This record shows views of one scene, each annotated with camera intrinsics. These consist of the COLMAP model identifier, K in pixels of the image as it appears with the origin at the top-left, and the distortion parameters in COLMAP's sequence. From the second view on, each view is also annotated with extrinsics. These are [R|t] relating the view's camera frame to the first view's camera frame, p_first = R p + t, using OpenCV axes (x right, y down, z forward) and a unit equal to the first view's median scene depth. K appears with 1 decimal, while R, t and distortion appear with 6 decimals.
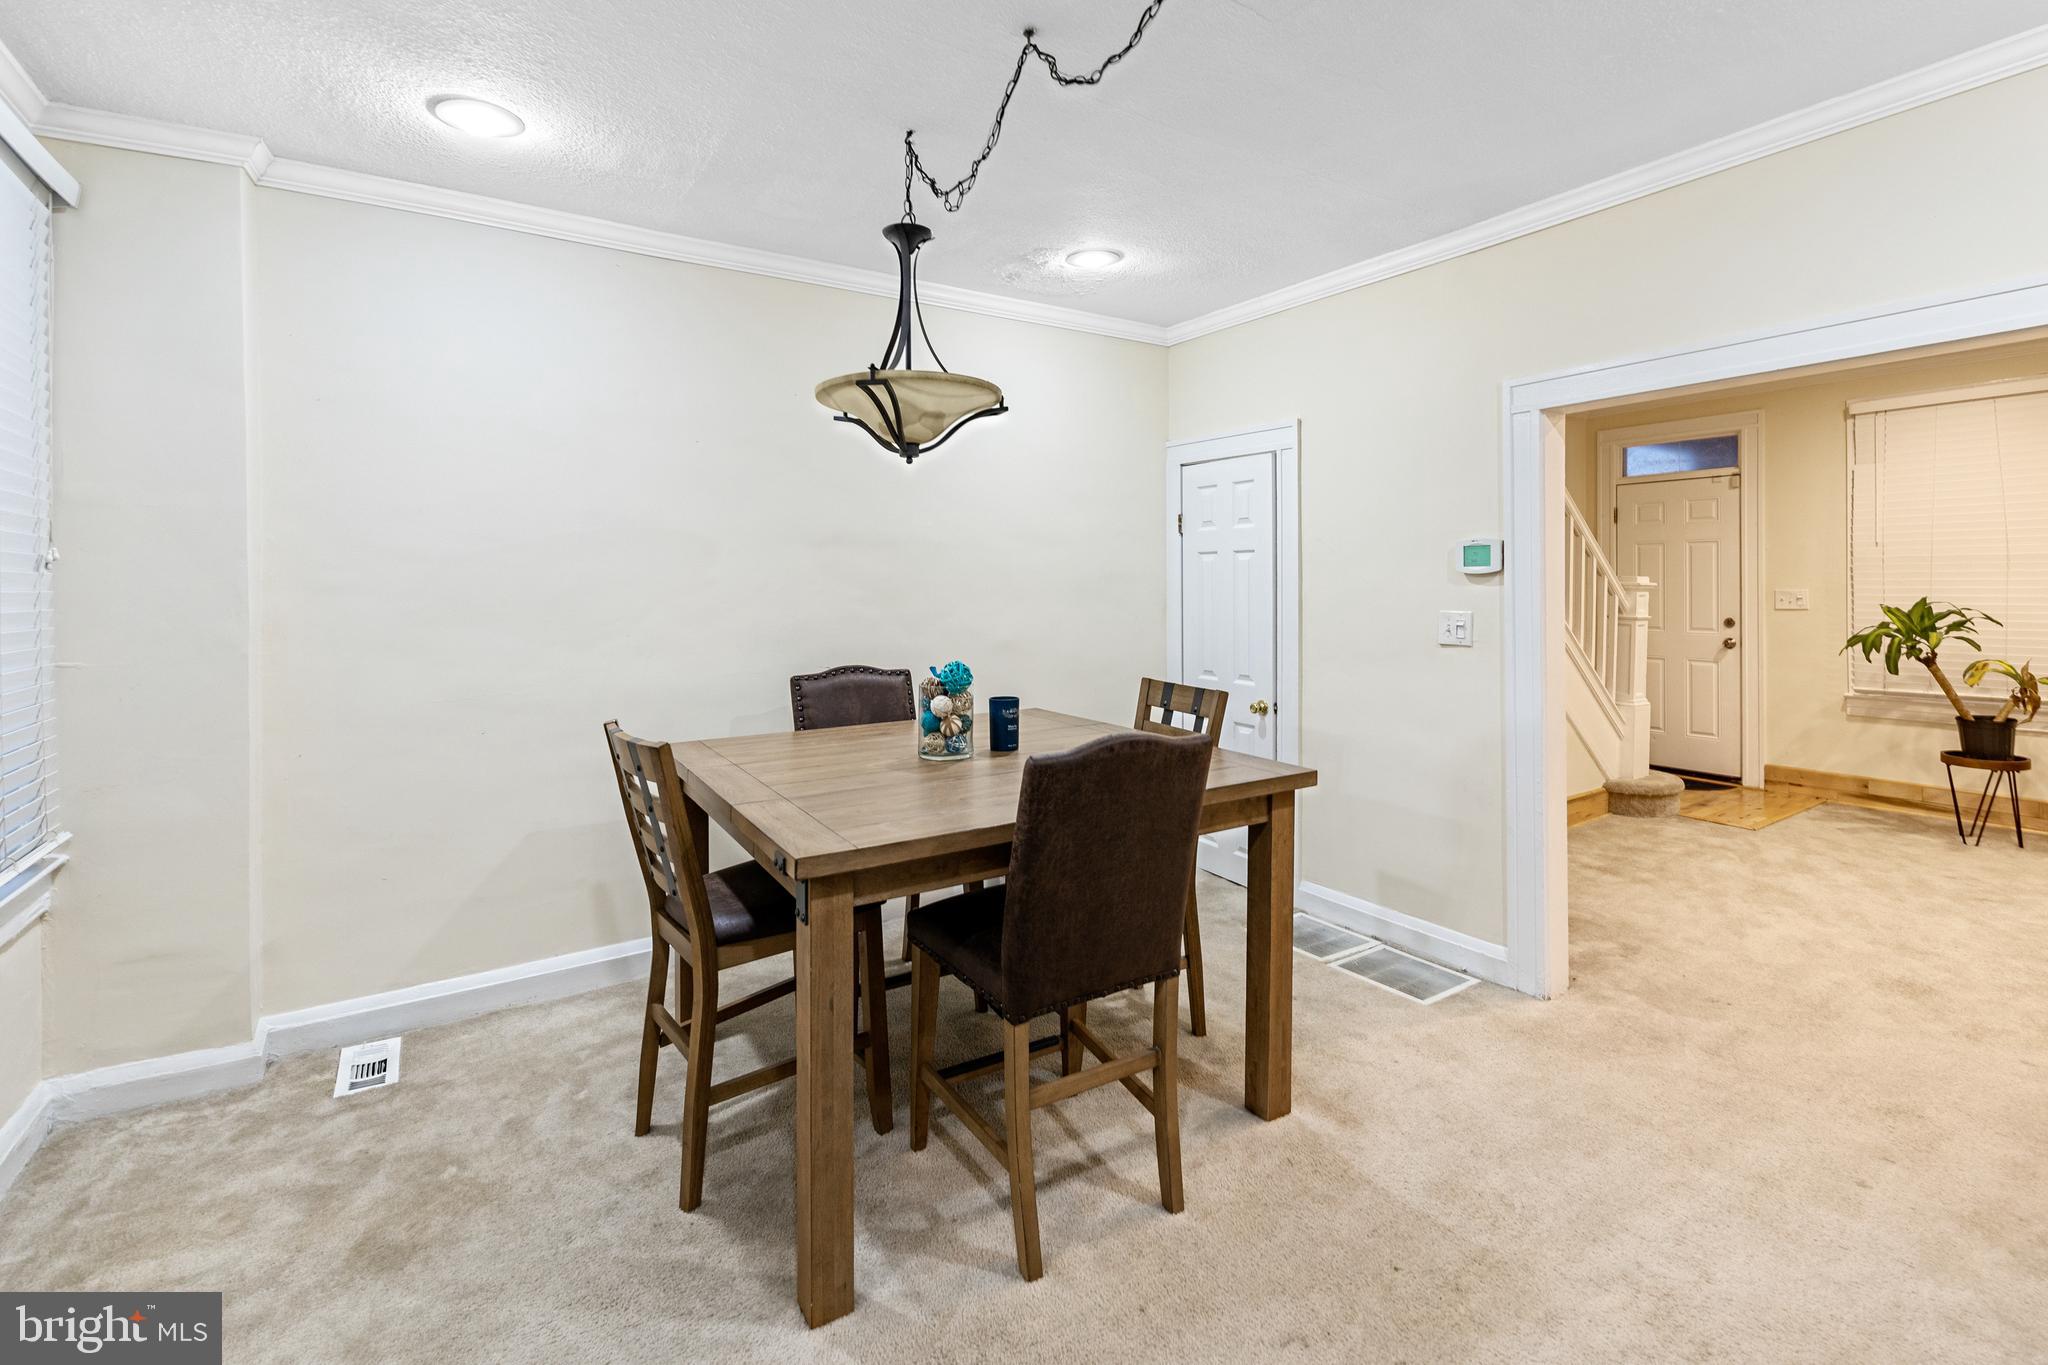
lens RADIAL K [[915.9, 0, 1029.0], [0, 915.9, 592.2], [0, 0, 1]] dist [-0.003539, -0.000309]
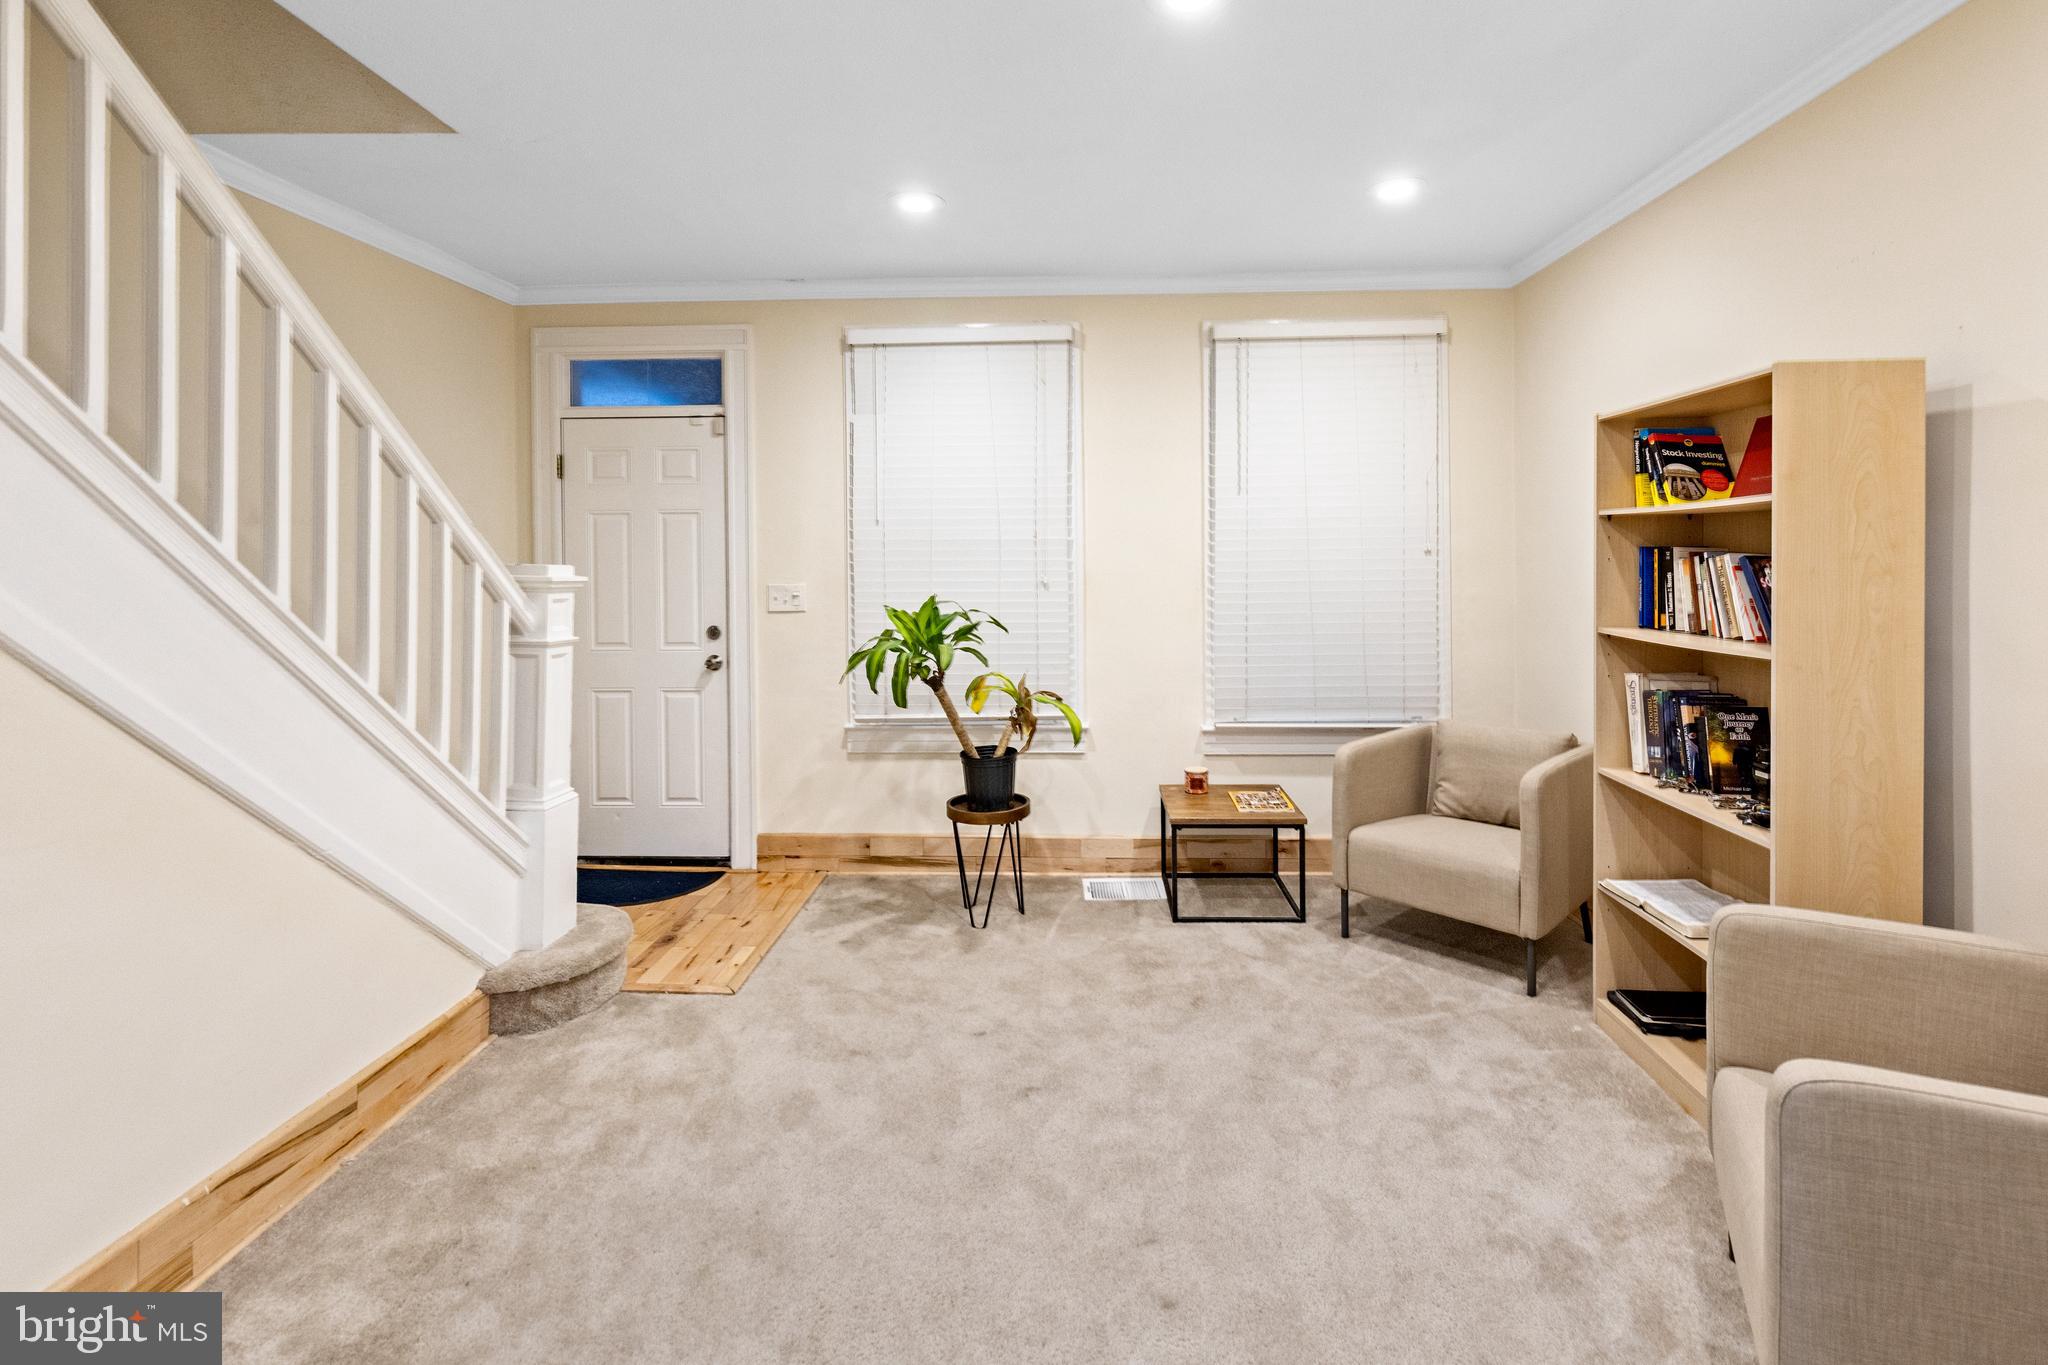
lens RADIAL K [[915.9, 0, 1054.7], [0, 915.9, 562.8], [0, 0, 1]] dist [-0.003539, -0.000309]
pose [[0.571487, 0.001359, 0.820610, 0.430766], [0.011591, 0.999886, -0.009727, -0.010934], [-0.820529, 0.015071, 0.571406, 0.490876]]
